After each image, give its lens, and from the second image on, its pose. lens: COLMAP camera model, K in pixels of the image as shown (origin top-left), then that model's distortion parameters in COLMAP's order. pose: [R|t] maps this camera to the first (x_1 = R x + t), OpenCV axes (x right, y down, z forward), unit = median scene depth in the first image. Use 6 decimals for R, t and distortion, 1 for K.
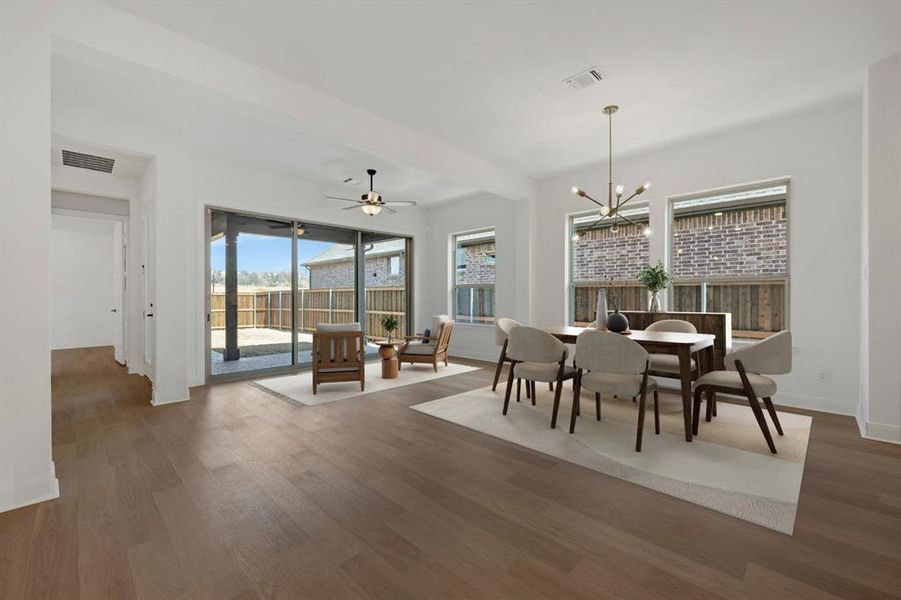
lens RADIAL K [[368.4, 0, 457.6], [0, 368.4, 297.0], [0, 0, 1]] dist [-0.002766, -0.000381]
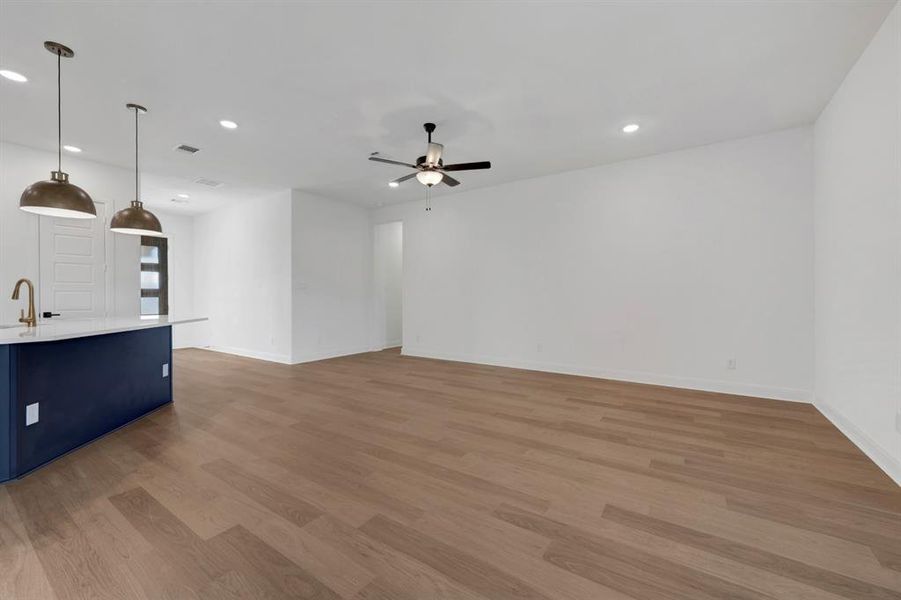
lens RADIAL K [[358.6, 0, 456.6], [0, 358.6, 296.4], [0, 0, 1]] dist [0.000965, 0.000029]
pose [[-0.984822, 0.006096, -0.173460, 0.056621], [0.005652, 0.999979, 0.003053, -0.001243], [0.173475, 0.002026, -0.984836, 0.510698]]
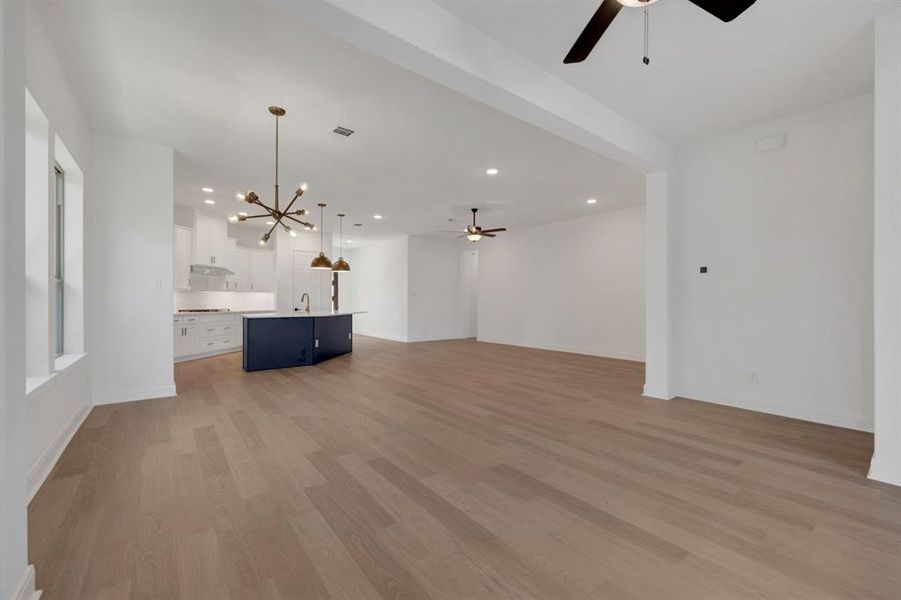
lens RADIAL K [[361.9, 0, 471.8], [0, 361.9, 300.3], [0, 0, 1]] dist [-0.002818, -0.000232]
pose [[-0.995136, 0.000032, 0.098514, -0.108469], [0.000081, 1.000000, 0.000494, -0.004439], [-0.098514, 0.000500, -0.995136, 1.027681]]
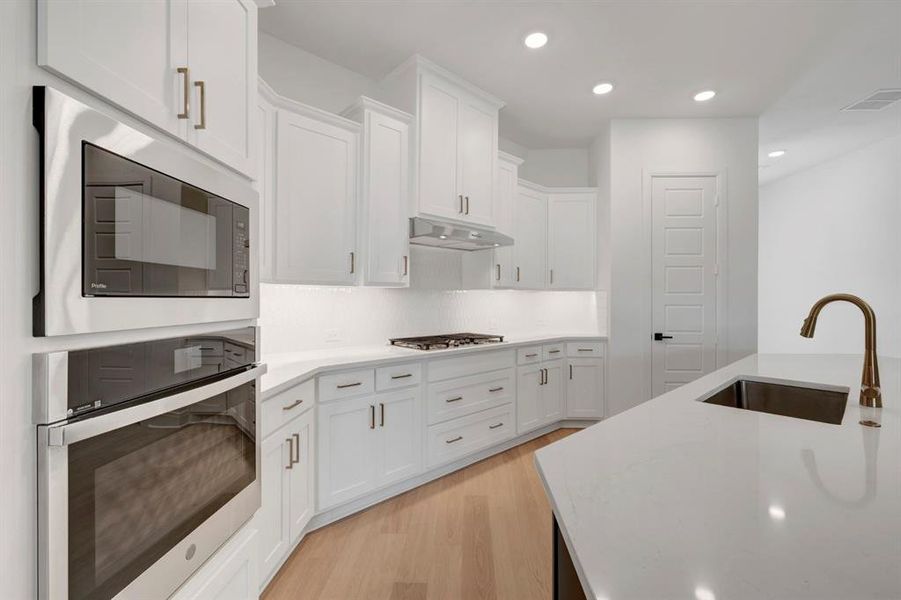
lens RADIAL K [[395.1, 0, 455.7], [0, 395.1, 299.5], [0, 0, 1]] dist [-0.000856, 0.000403]
pose [[-0.663189, 0.000146, 0.748452, 0.476212], [-0.000381, 1.000000, -0.000533, -0.020892], [-0.748452, -0.000639, -0.663188, 0.288818]]
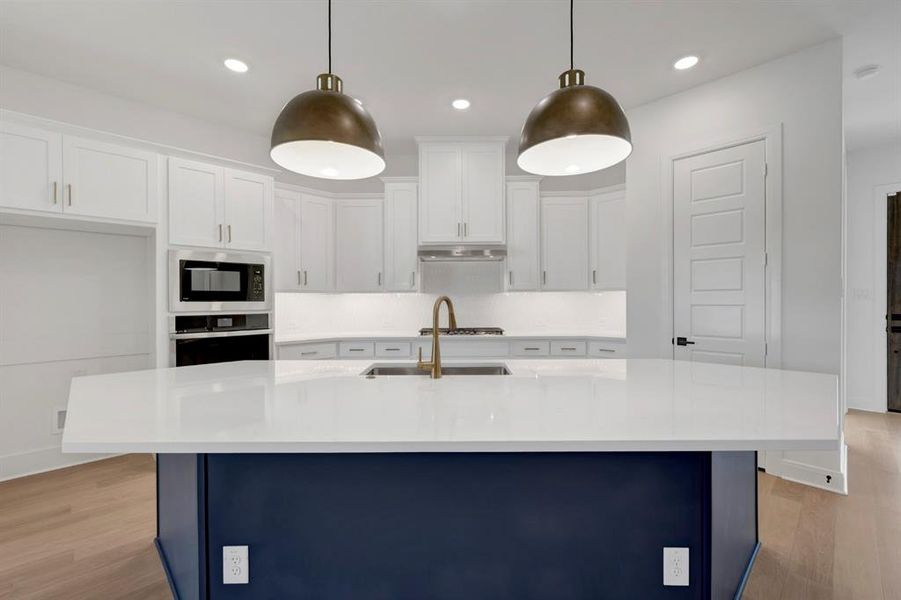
lens RADIAL K [[385.0, 0, 449.6], [0, 385.0, 303.3], [0, 0, 1]] dist [0.000997, 0.000034]
pose [[0.037794, -0.004129, 0.999277, 0.216734], [0.006582, 0.999971, 0.003883, -0.019467], [-0.999264, 0.006430, 0.037820, -0.026001]]
